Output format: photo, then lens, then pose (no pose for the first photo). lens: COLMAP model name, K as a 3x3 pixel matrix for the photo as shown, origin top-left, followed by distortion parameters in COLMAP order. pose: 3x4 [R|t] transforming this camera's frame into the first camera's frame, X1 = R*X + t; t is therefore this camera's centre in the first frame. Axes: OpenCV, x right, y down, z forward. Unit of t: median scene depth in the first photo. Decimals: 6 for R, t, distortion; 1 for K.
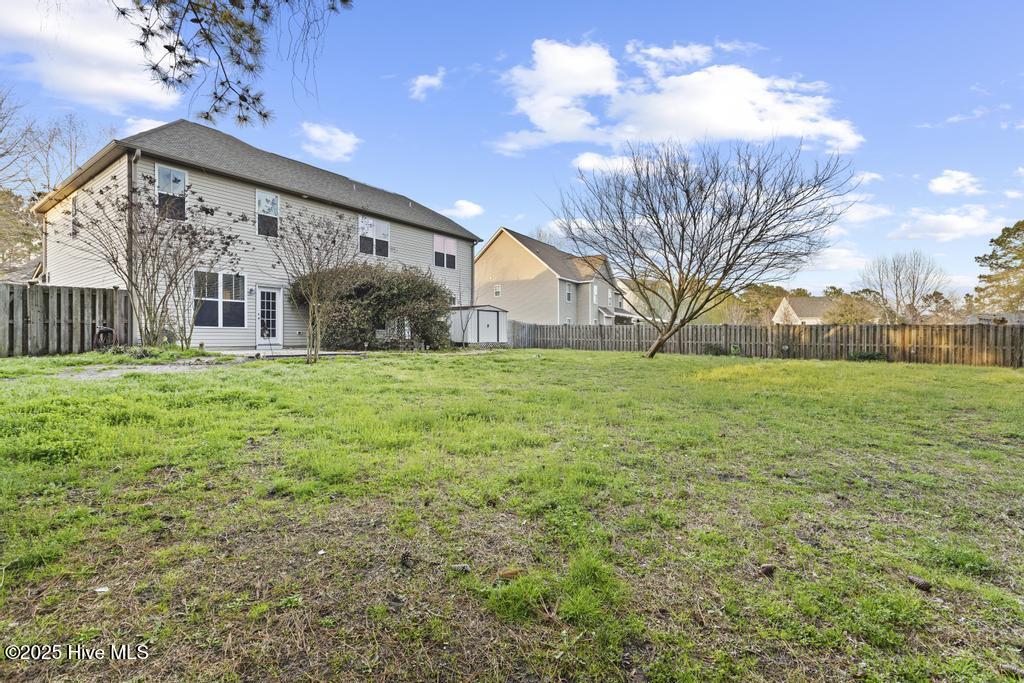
lens RADIAL K [[459.0, 0, 512.0], [0, 459.0, 341.5], [0, 0, 1]] dist [-0.002289, -0.000197]
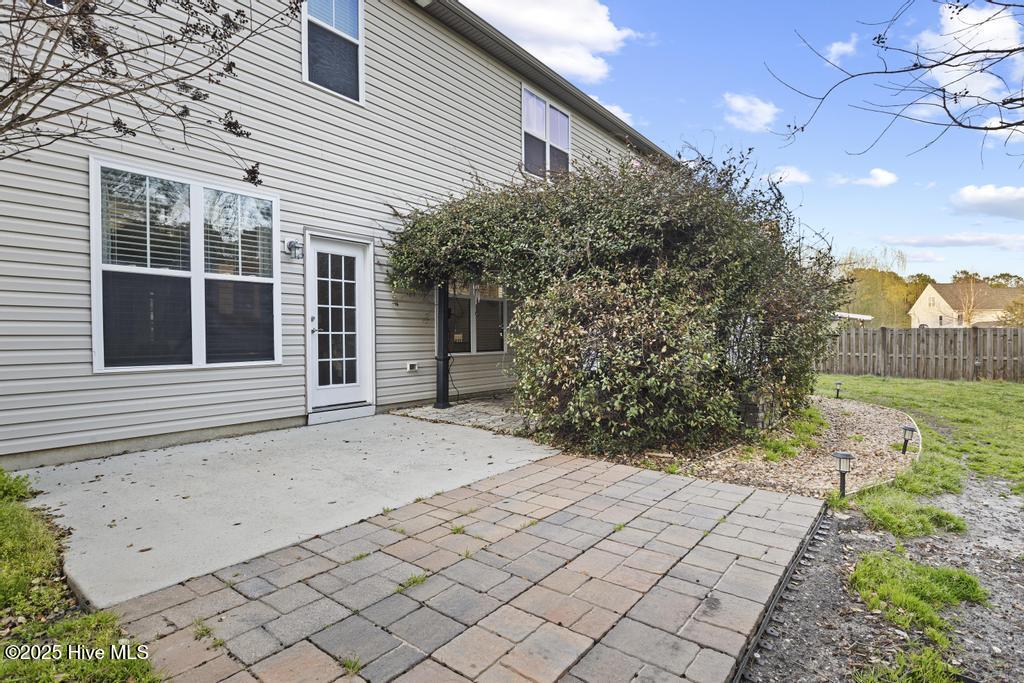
lens RADIAL K [[508.7, 0, 512.0], [0, 508.7, 341.5], [0, 0, 1]] dist [0.002692, 0.000145]
pose [[0.998665, -0.006784, -0.051199, -0.377040], [0.006943, 0.999972, 0.002920, -0.042061], [0.051178, -0.003272, 0.998684, 0.617611]]
